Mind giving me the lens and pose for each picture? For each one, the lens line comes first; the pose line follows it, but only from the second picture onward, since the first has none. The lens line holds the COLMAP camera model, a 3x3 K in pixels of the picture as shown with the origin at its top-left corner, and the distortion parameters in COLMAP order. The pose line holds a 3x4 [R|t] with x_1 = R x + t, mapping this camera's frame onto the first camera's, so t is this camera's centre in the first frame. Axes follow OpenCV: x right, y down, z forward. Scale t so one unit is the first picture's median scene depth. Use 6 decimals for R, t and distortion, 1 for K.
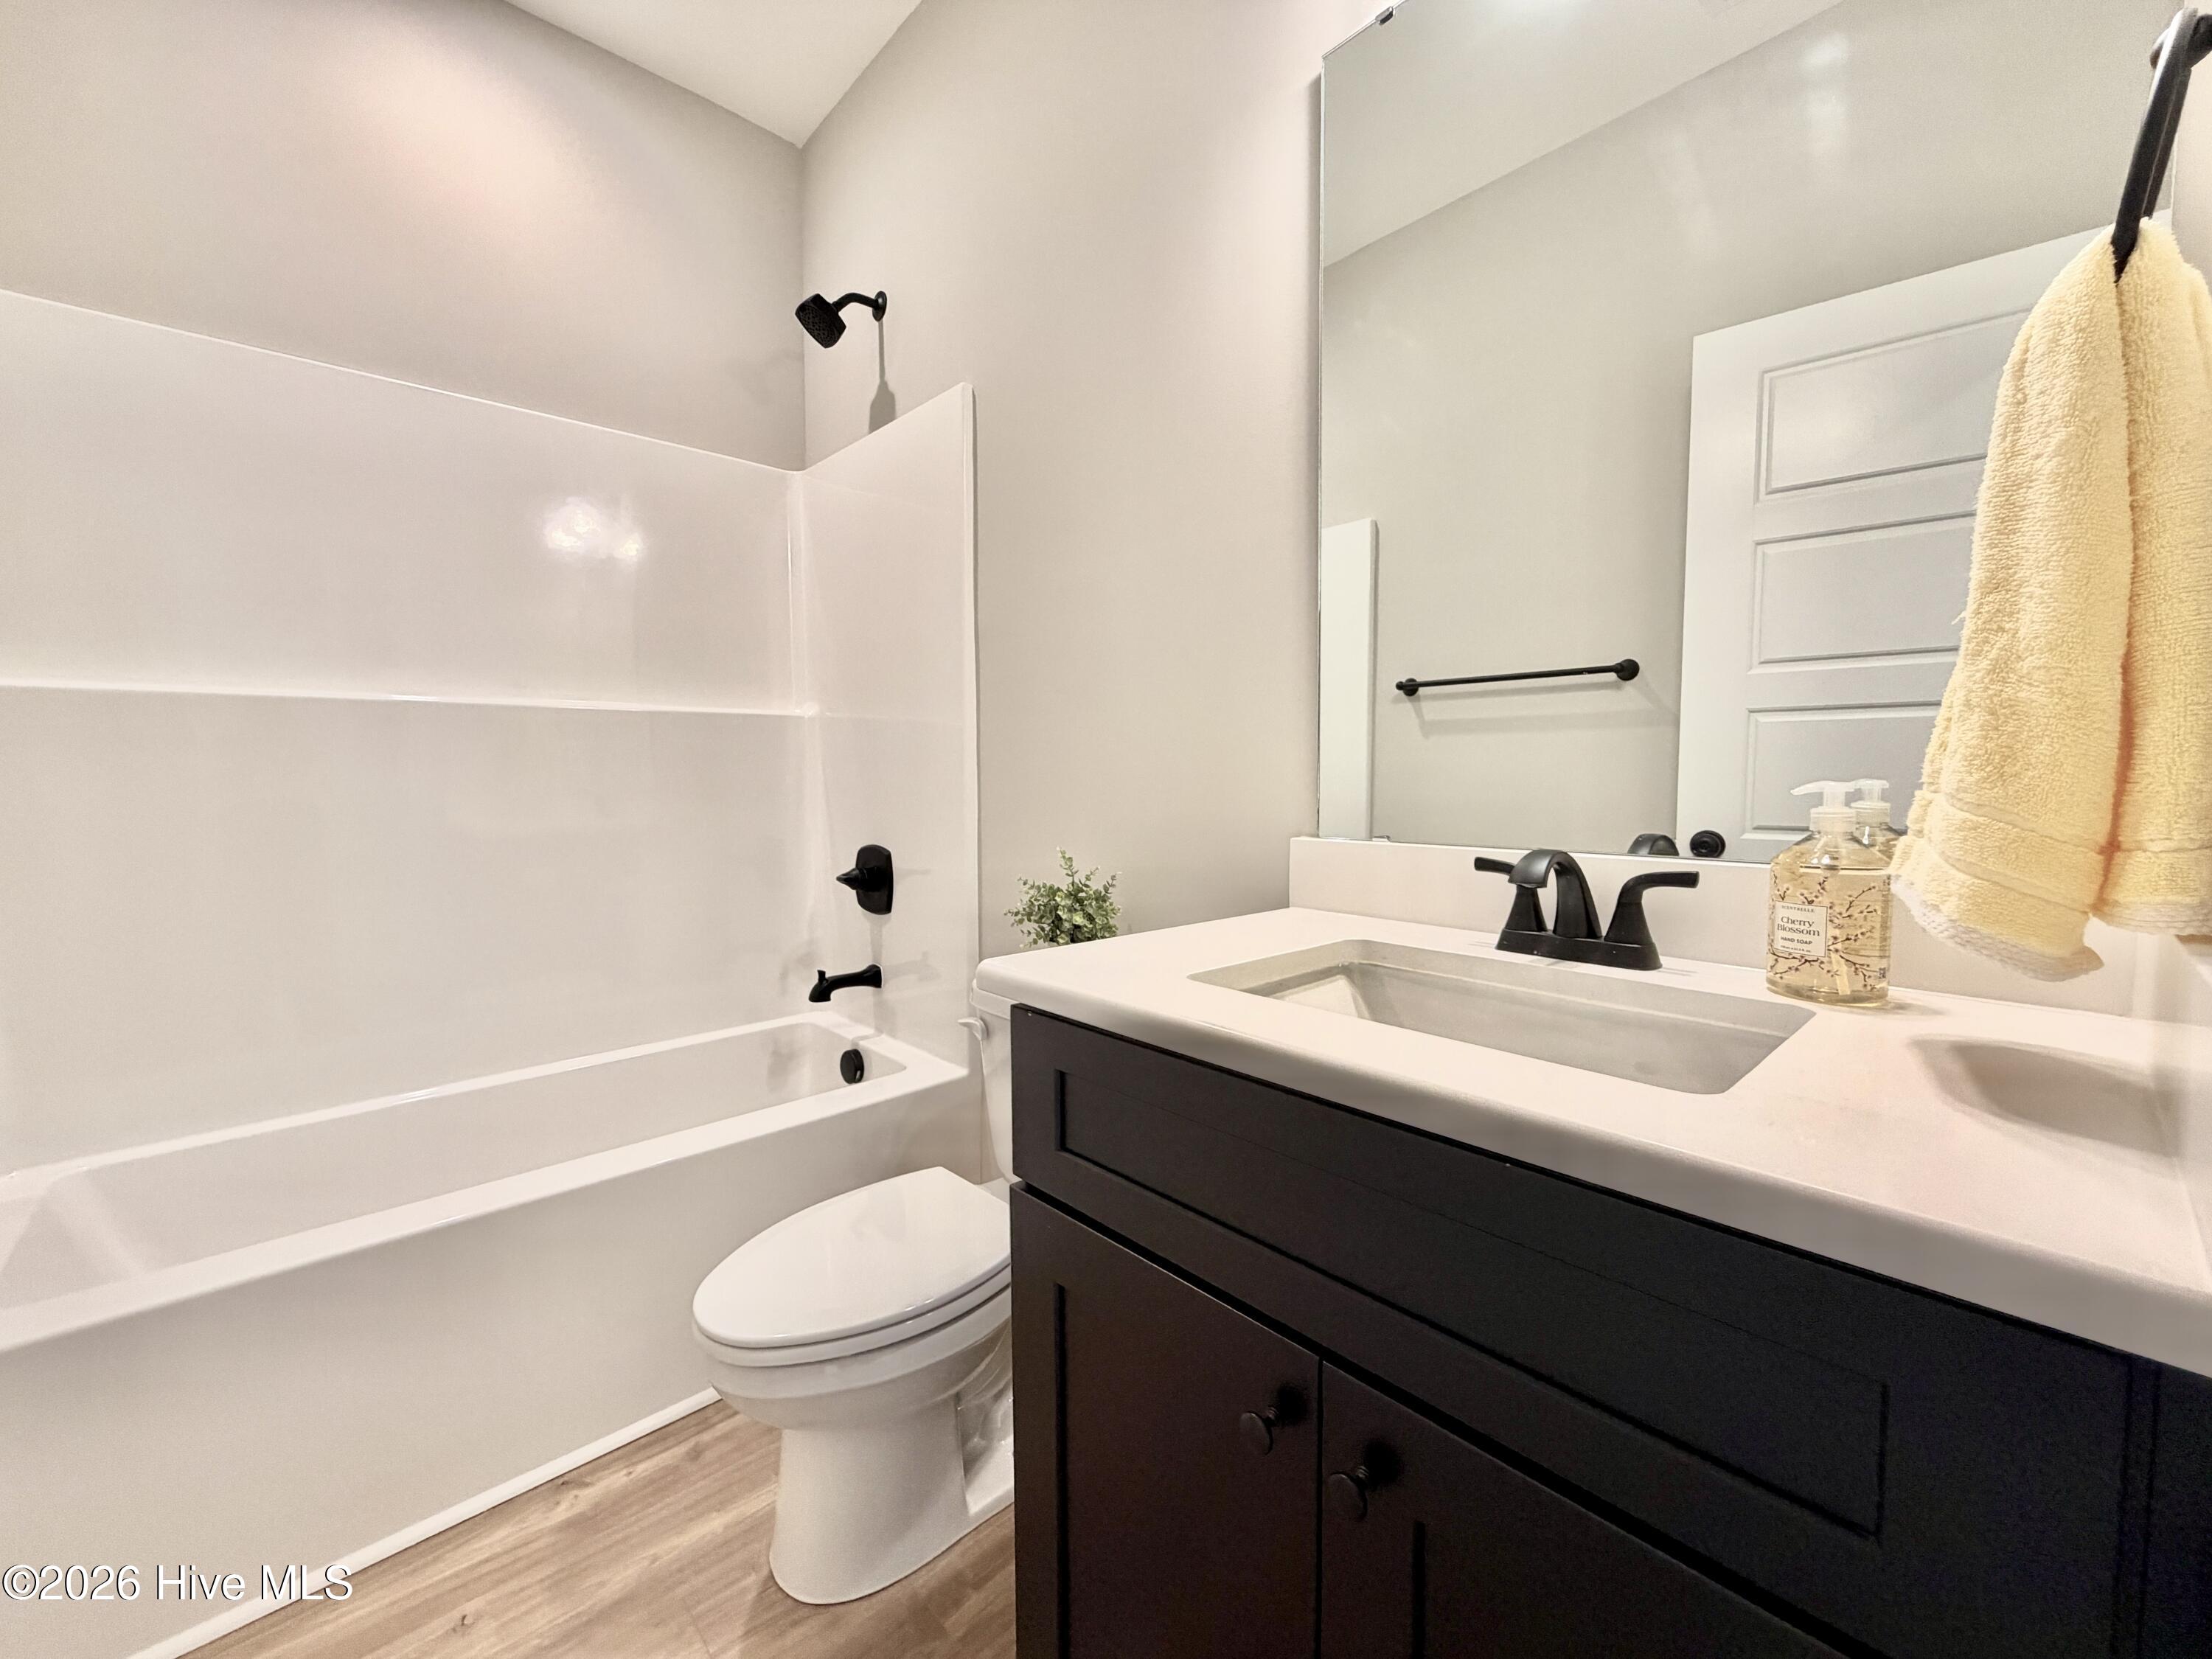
lens RADIAL K [[892.8, 0, 1093.0], [0, 892.8, 827.6], [0, 0, 1]] dist [0.000084, -0.000042]
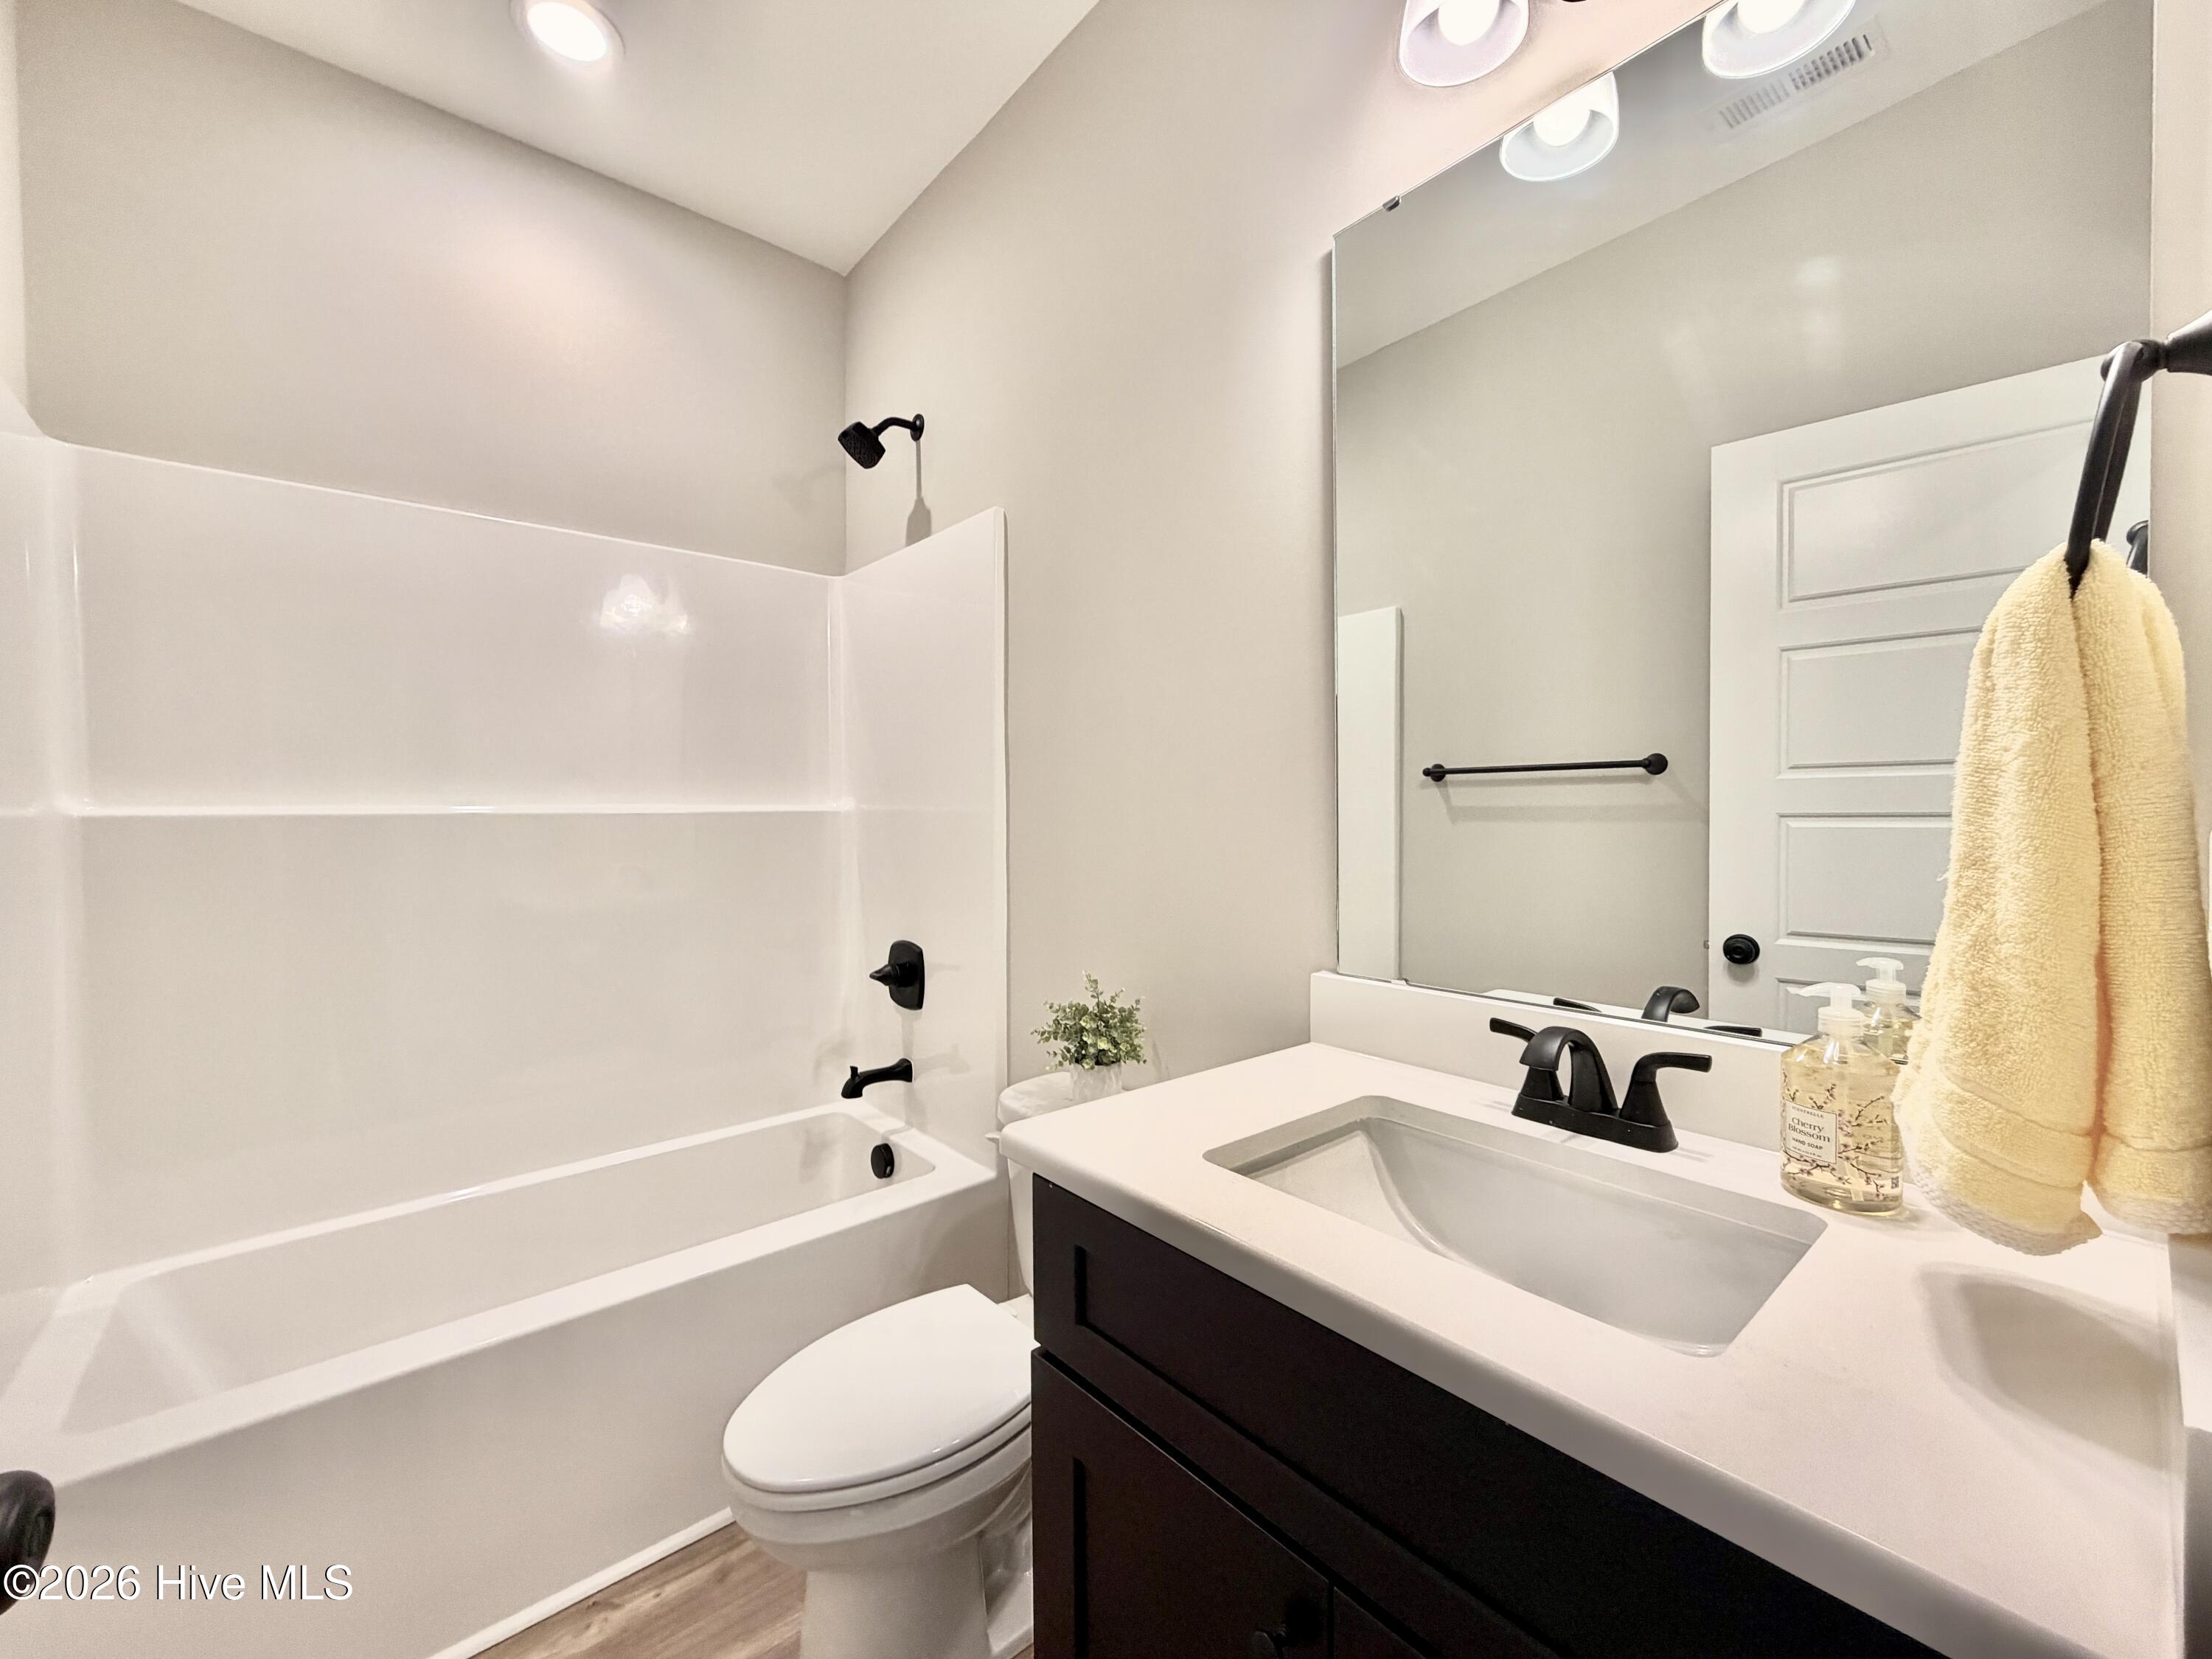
lens RADIAL K [[892.8, 0, 1092.9], [0, 892.8, 821.6], [0, 0, 1]] dist [0.000084, -0.000042]
pose [[0.999279, 0.000000, -0.037975, 0.011212], [-0.001752, 0.998935, -0.046106, -0.107745], [0.037935, 0.046139, 0.998214, -0.030760]]
